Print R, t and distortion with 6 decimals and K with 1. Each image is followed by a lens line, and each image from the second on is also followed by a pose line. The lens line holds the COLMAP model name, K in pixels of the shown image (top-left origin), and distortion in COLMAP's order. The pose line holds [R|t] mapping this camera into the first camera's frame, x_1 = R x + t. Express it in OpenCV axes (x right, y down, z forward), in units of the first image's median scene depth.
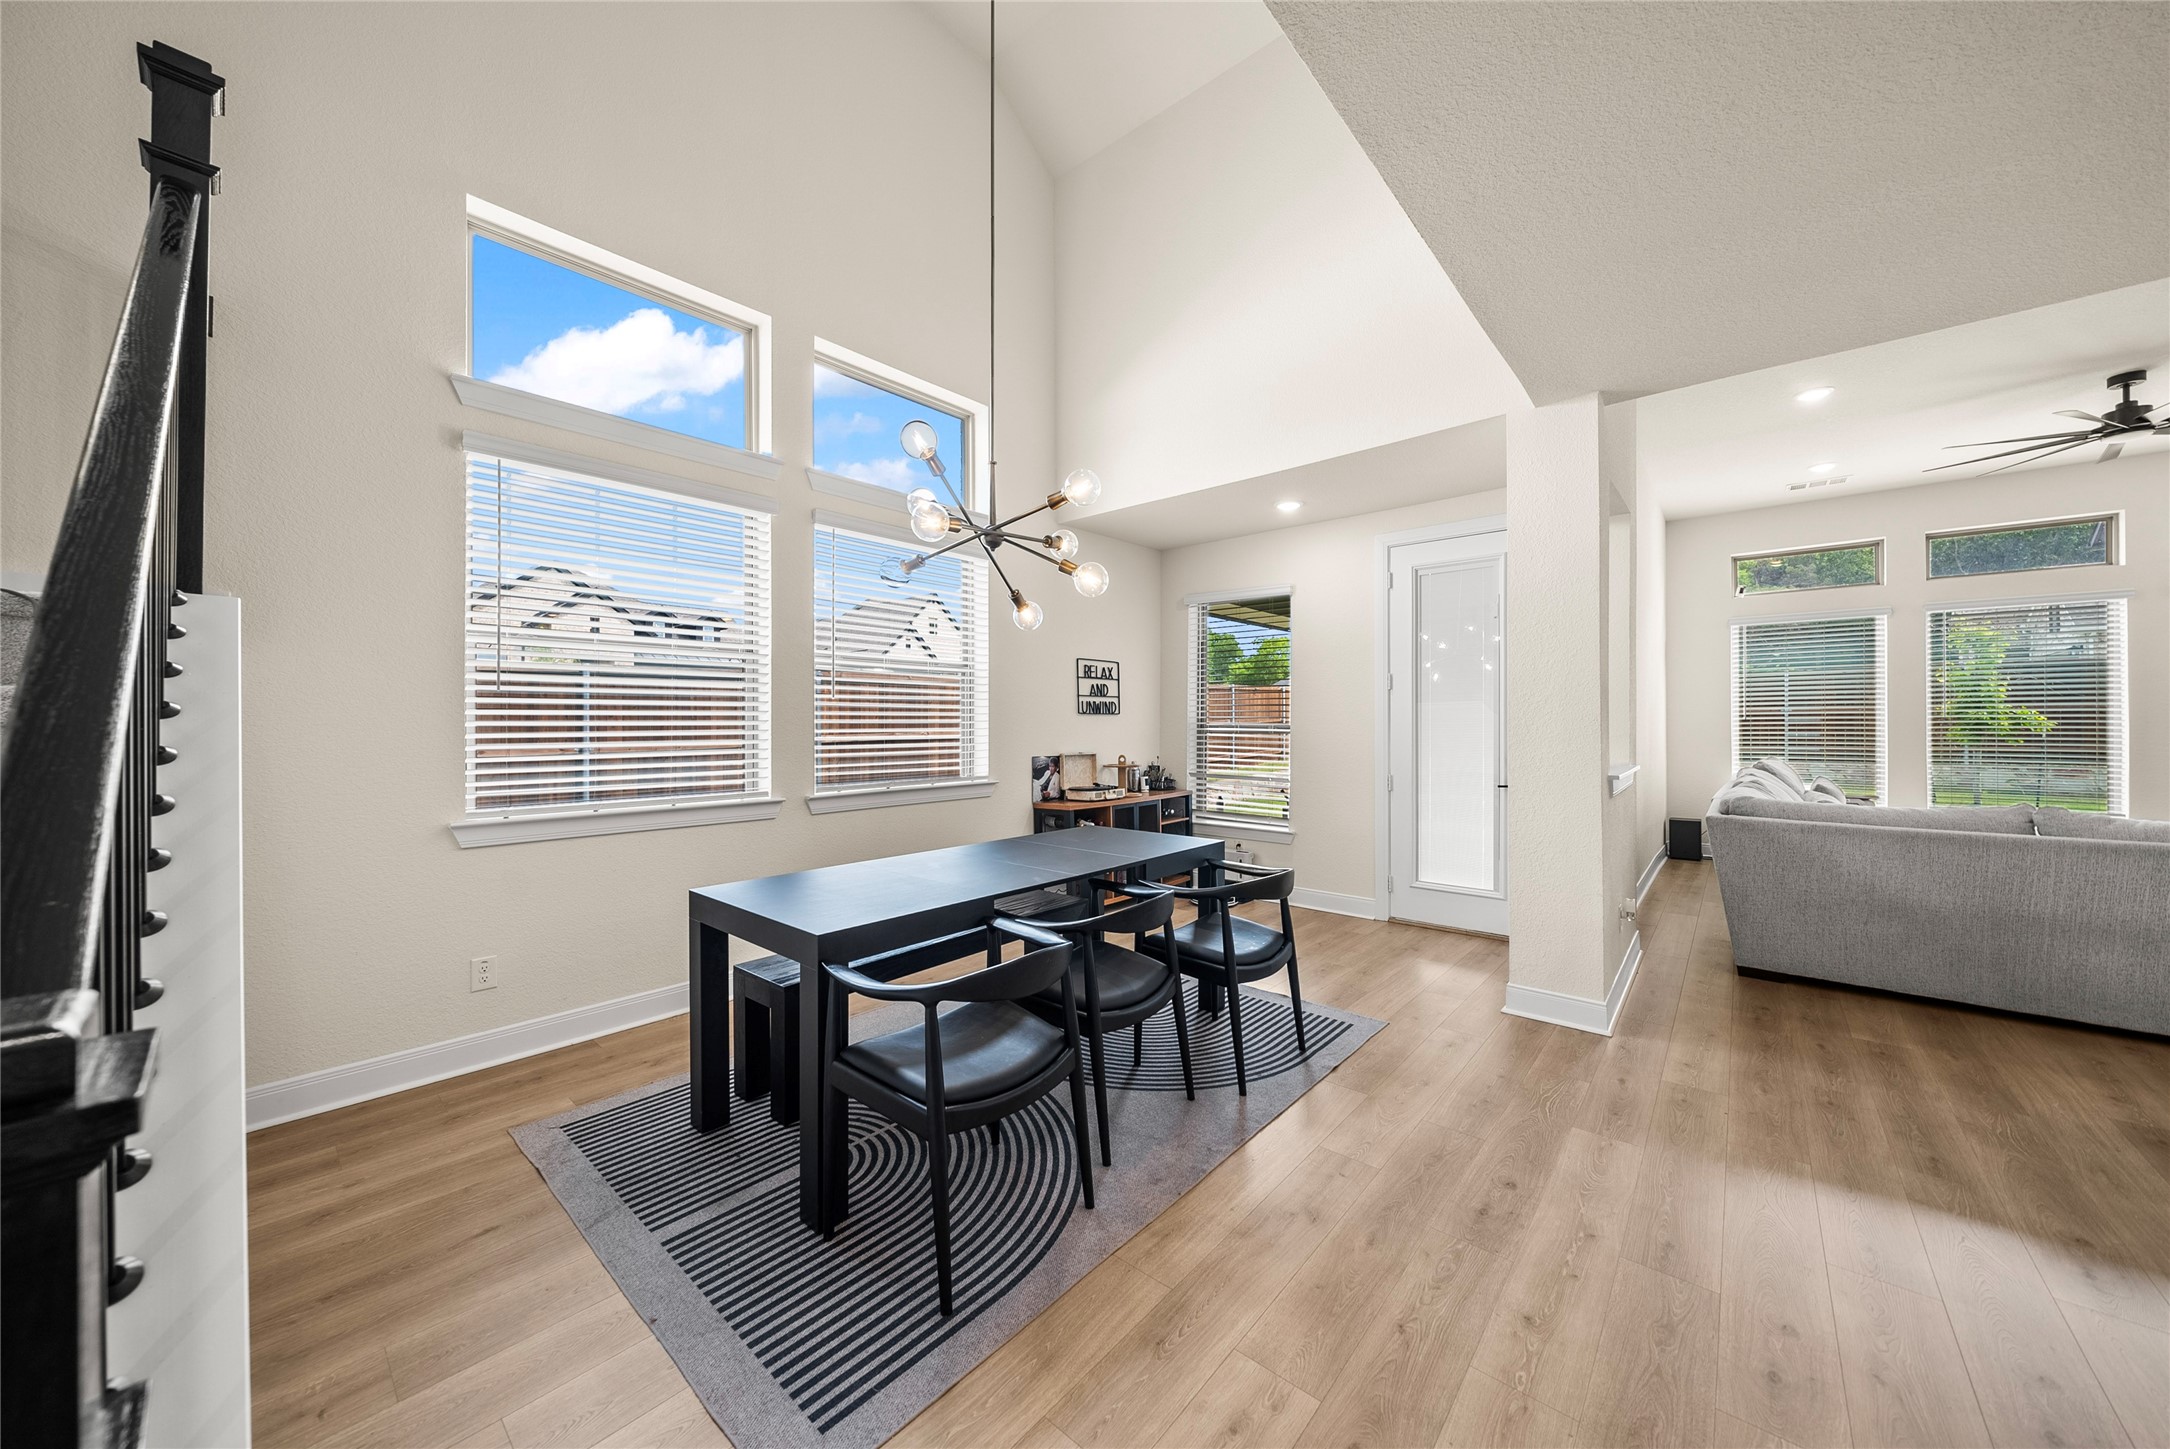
lens RADIAL K [[755.3, 0, 1084.8], [0, 755.3, 720.7], [0, 0, 1]] dist [-0.007052, 0.000190]
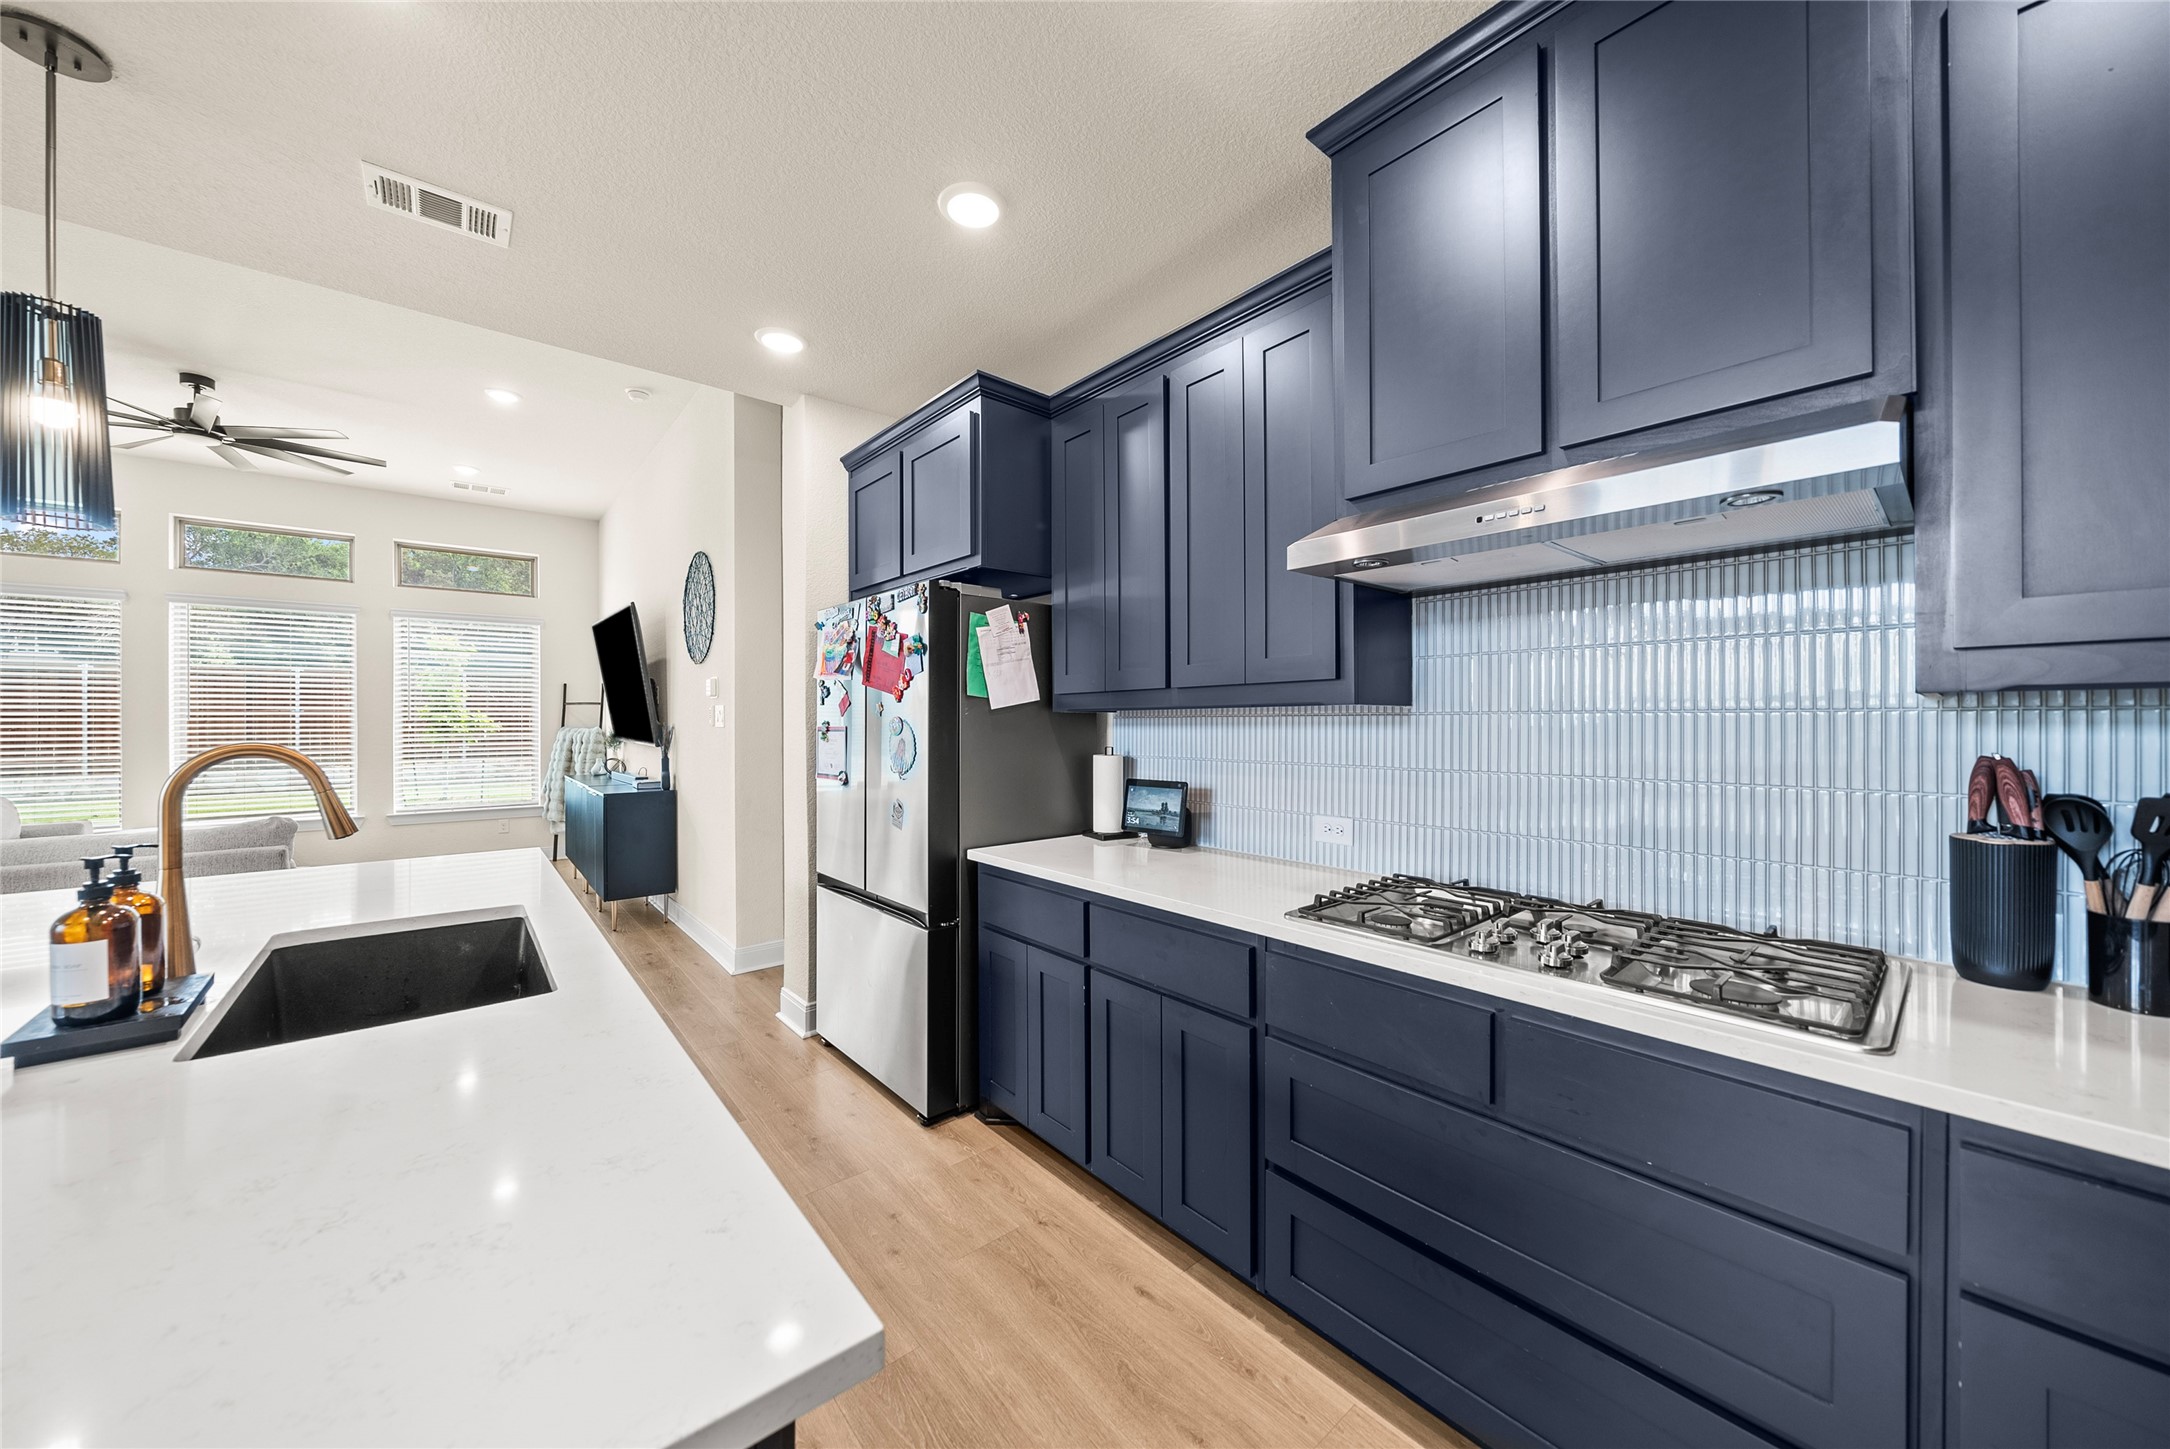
lens RADIAL K [[758.9, 0, 1085.6], [0, 758.9, 722.2], [0, 0, 1]] dist [-0.005692, -0.000053]
pose [[0.149152, -0.000309, 0.988814, 0.495443], [-0.000136, 1.000000, 0.000333, -0.003873], [-0.988814, -0.000184, 0.149152, -0.269037]]
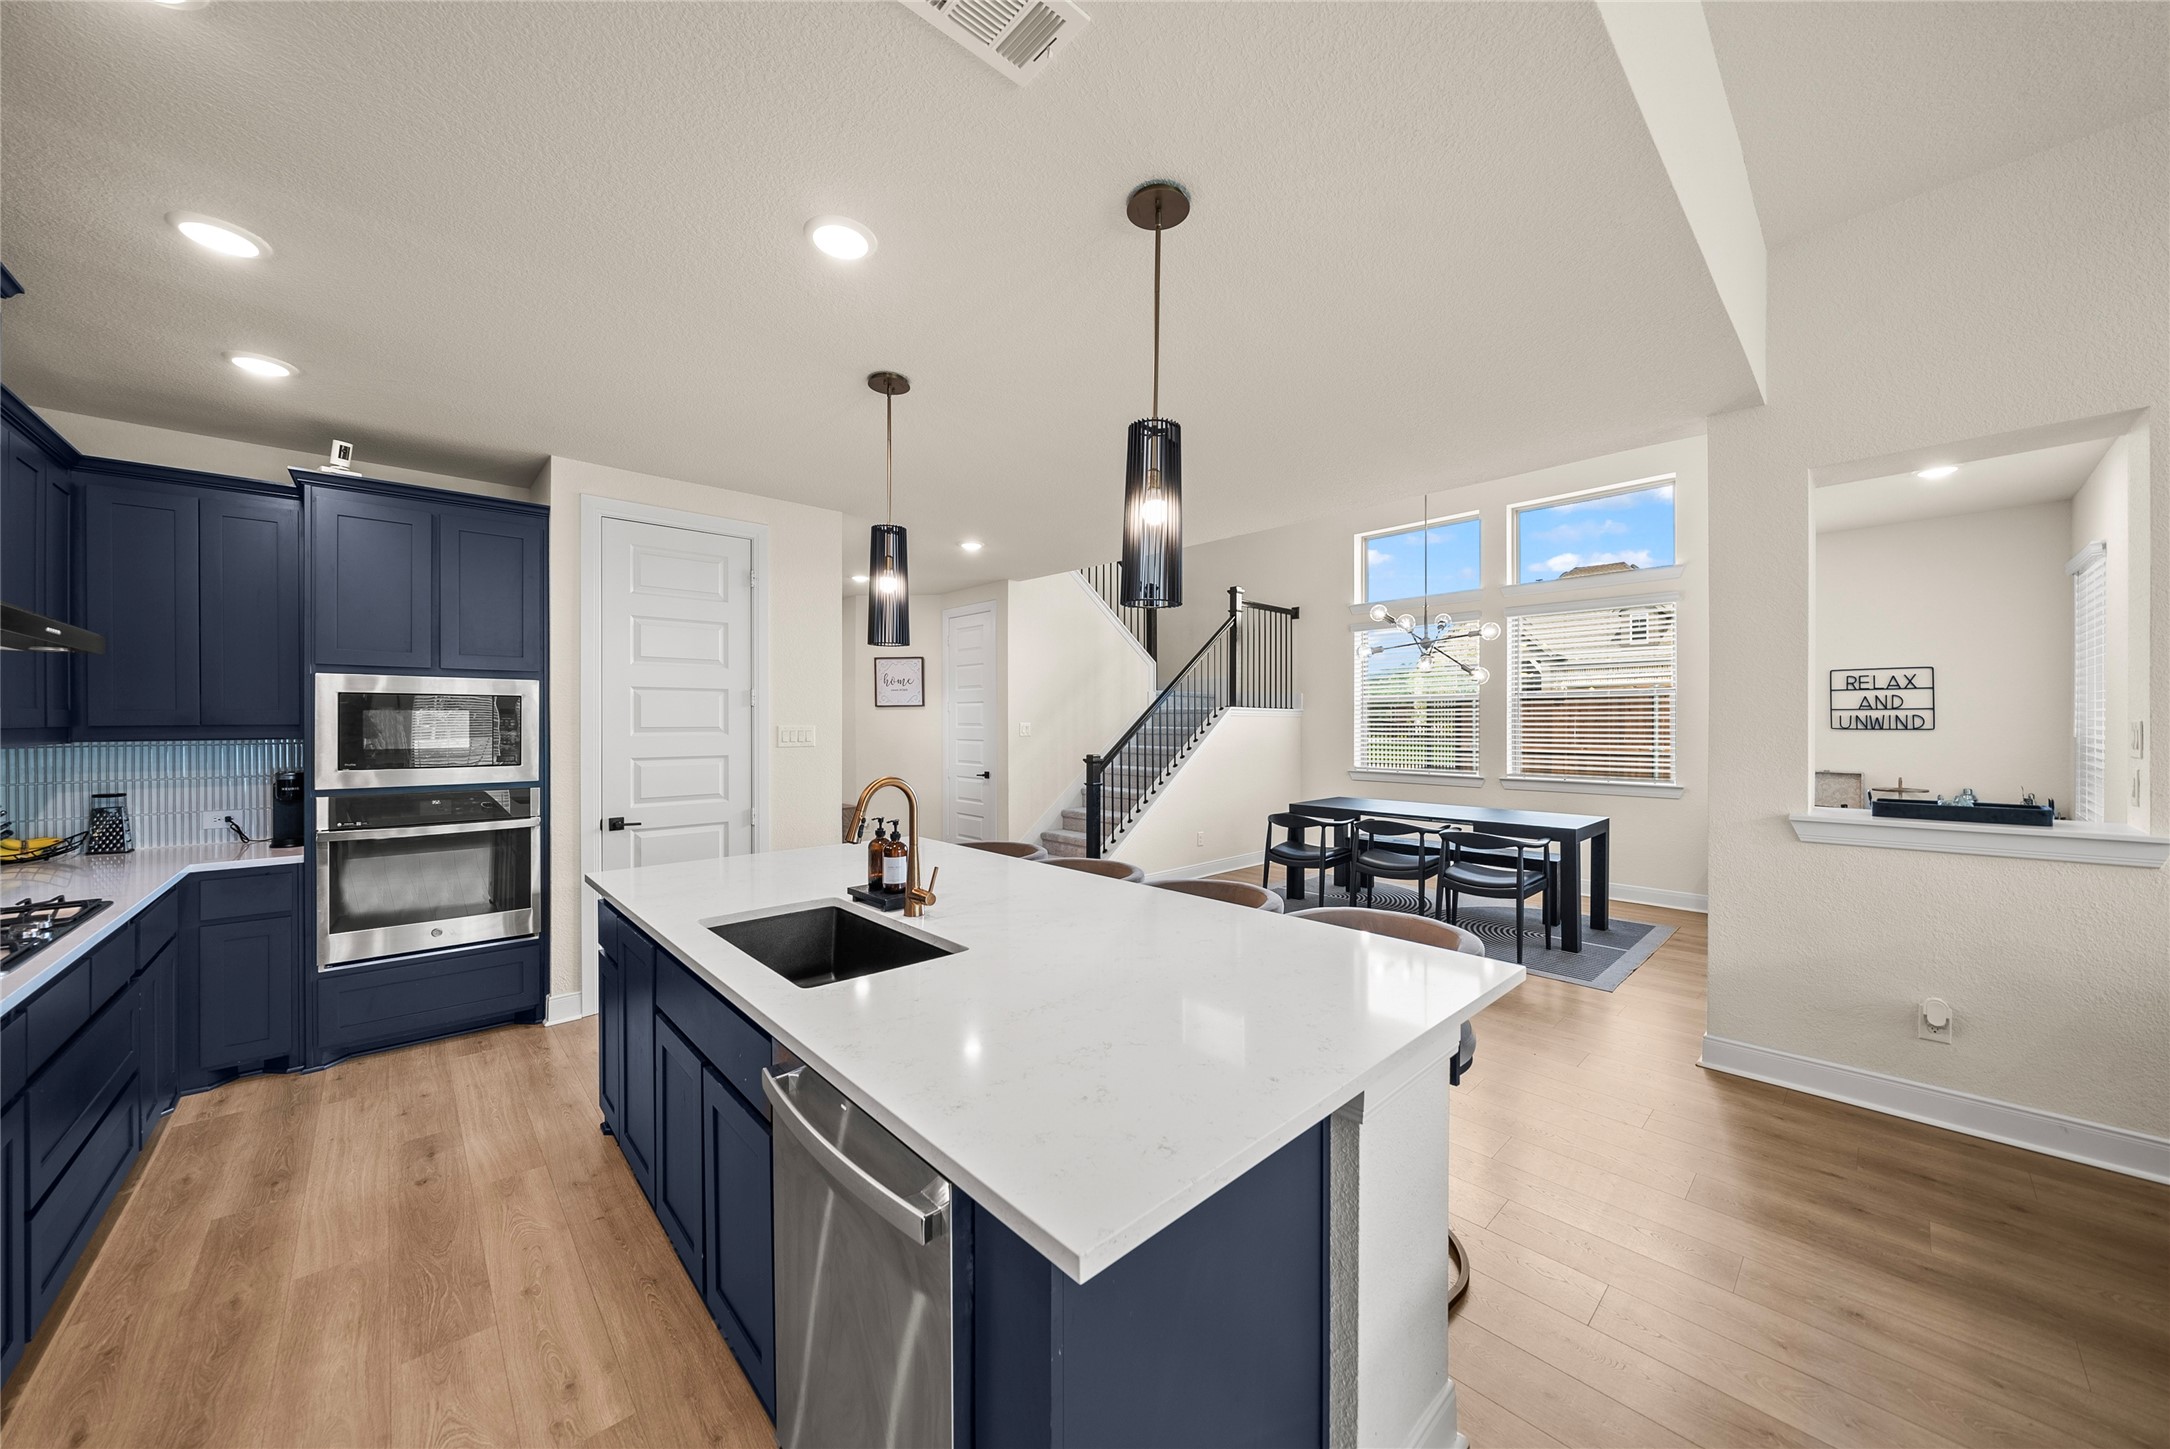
lens RADIAL K [[755.3, 0, 1084.8], [0, 755.3, 720.7], [0, 0, 1]] dist [-0.007052, 0.000190]
pose [[-0.103193, 0.001422, -0.994660, 1.083080], [0.004499, 0.999989, 0.000963, -0.026878], [0.994651, -0.004376, -0.103198, 0.178368]]
